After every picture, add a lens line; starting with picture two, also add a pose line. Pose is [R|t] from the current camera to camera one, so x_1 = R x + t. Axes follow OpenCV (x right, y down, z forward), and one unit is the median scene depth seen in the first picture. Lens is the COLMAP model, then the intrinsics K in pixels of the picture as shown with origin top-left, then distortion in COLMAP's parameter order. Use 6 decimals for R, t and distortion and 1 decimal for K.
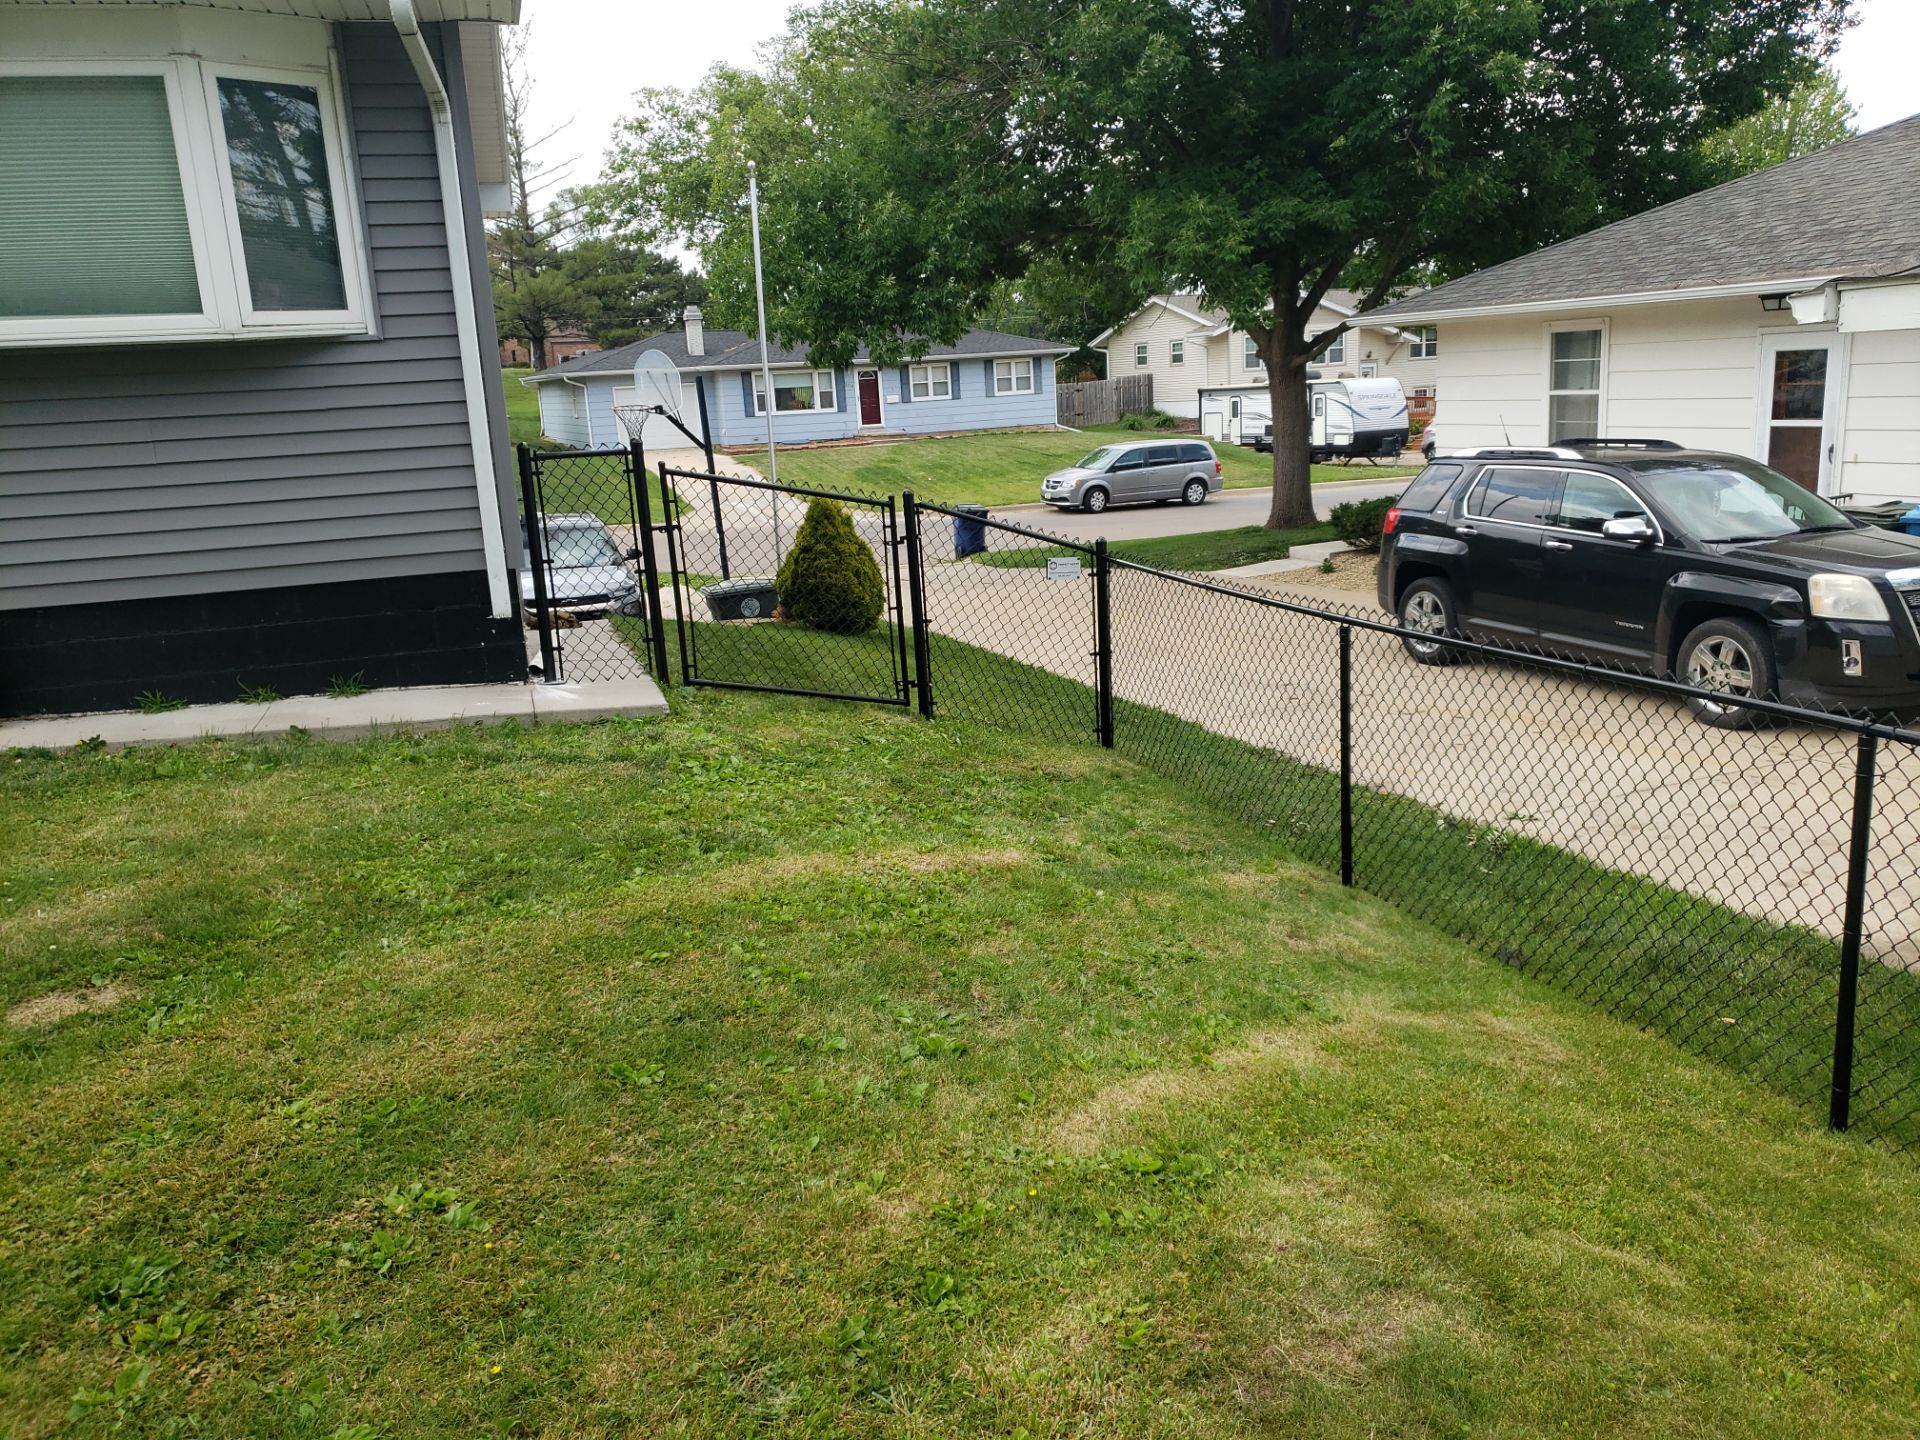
lens RADIAL K [[1521.2, 0, 960.0], [0, 1521.2, 720.0], [0, 0, 1]] dist [0.005495, 0.001486]
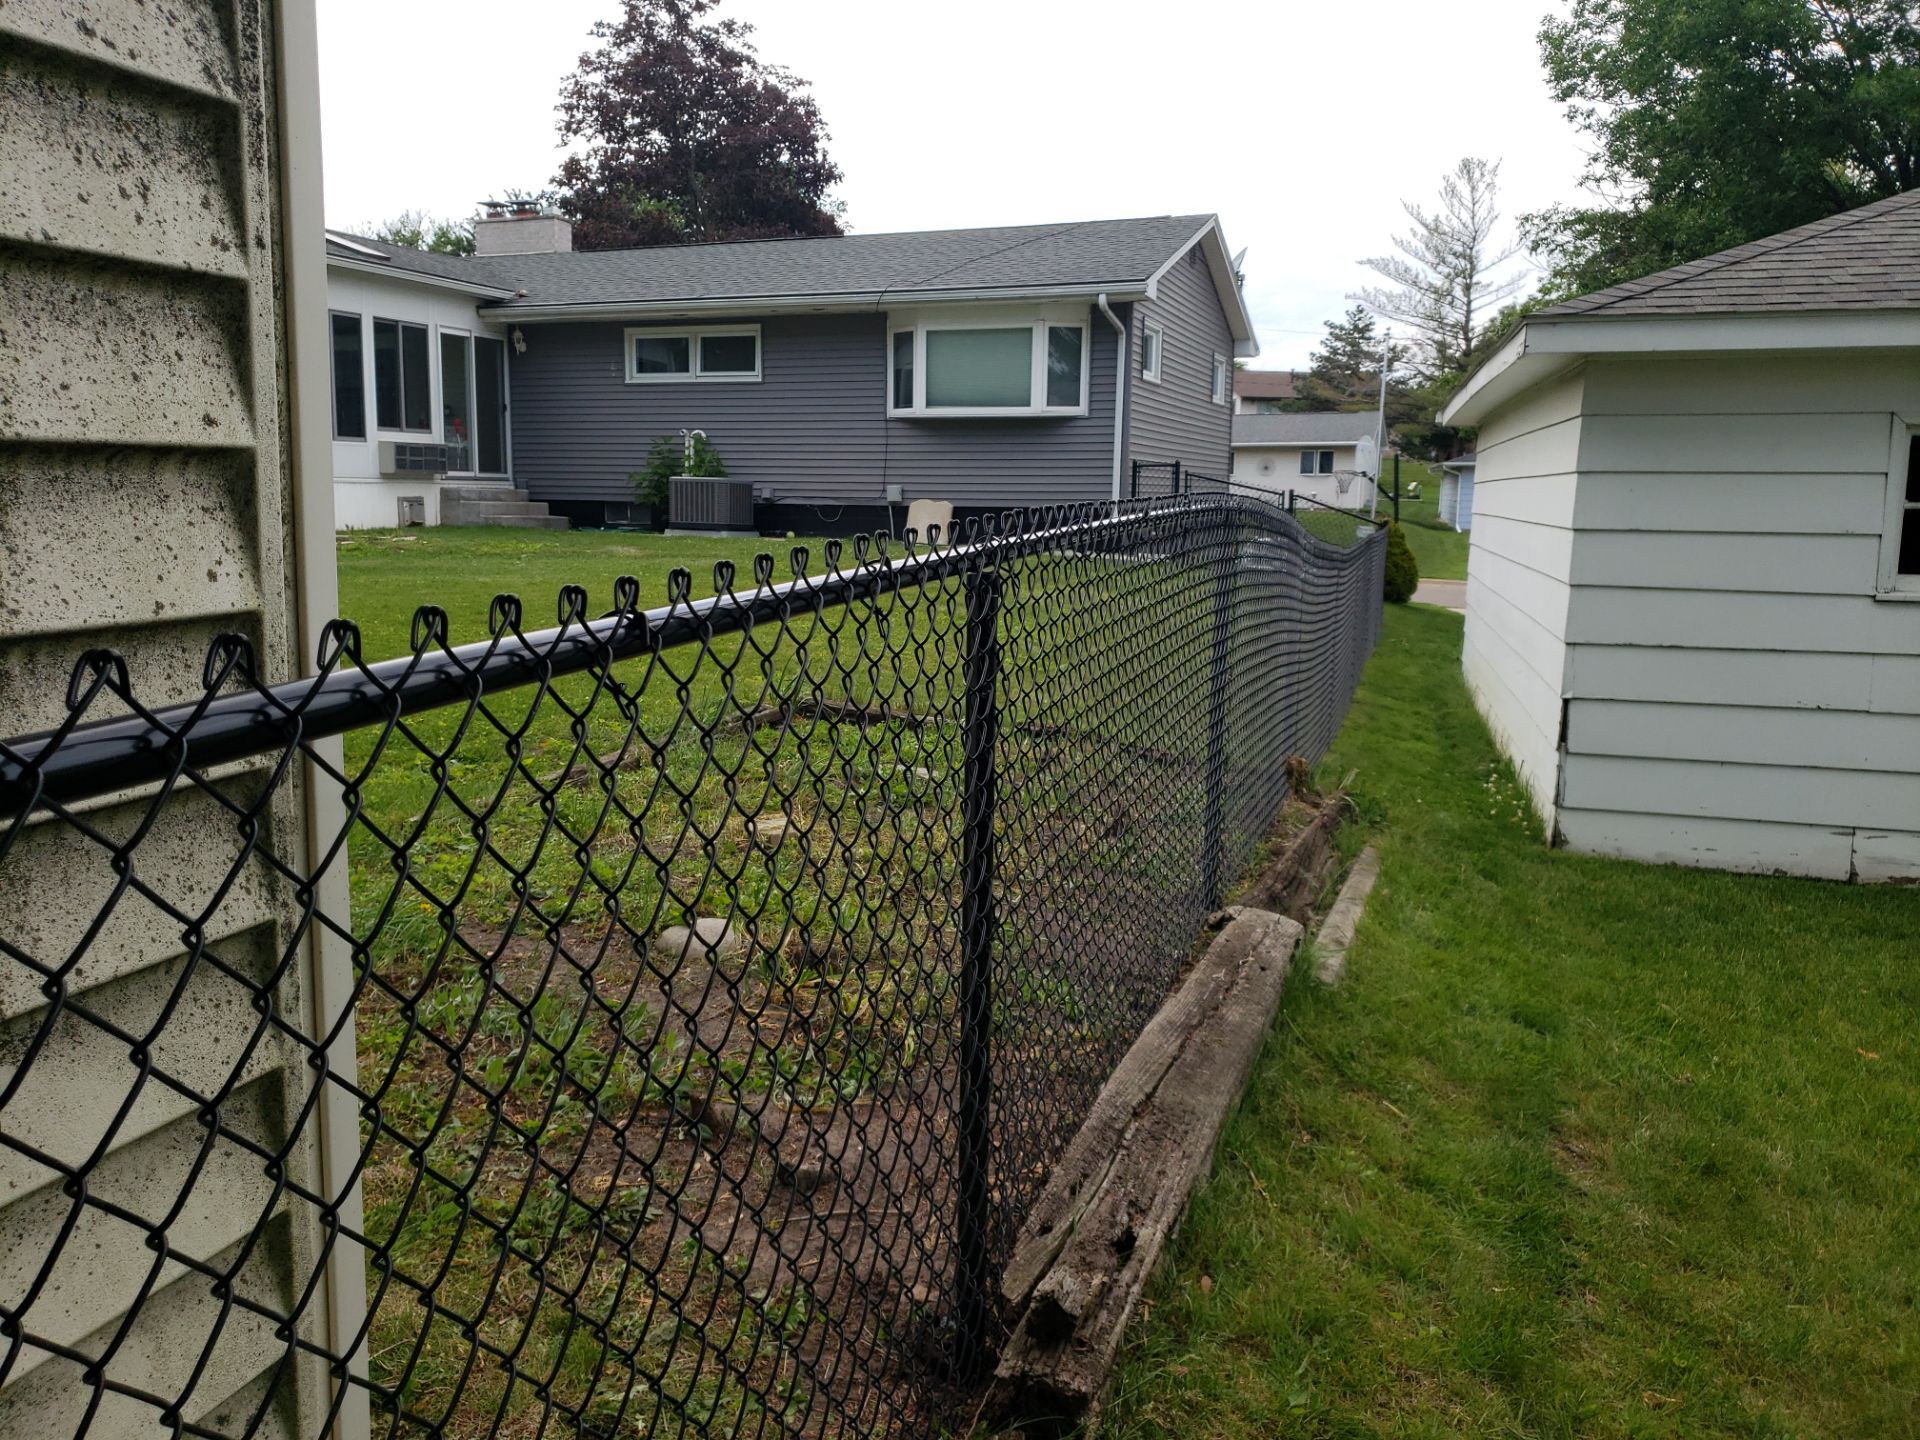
lens RADIAL K [[1521.2, 0, 960.0], [0, 1521.2, 720.0], [0, 0, 1]] dist [0.005495, 0.001486]
pose [[0.813118, 0.140952, -0.564776, 1.049438], [-0.175892, 0.984380, -0.007561, 0.345598], [0.554889, 0.105487, 0.825210, -1.322539]]
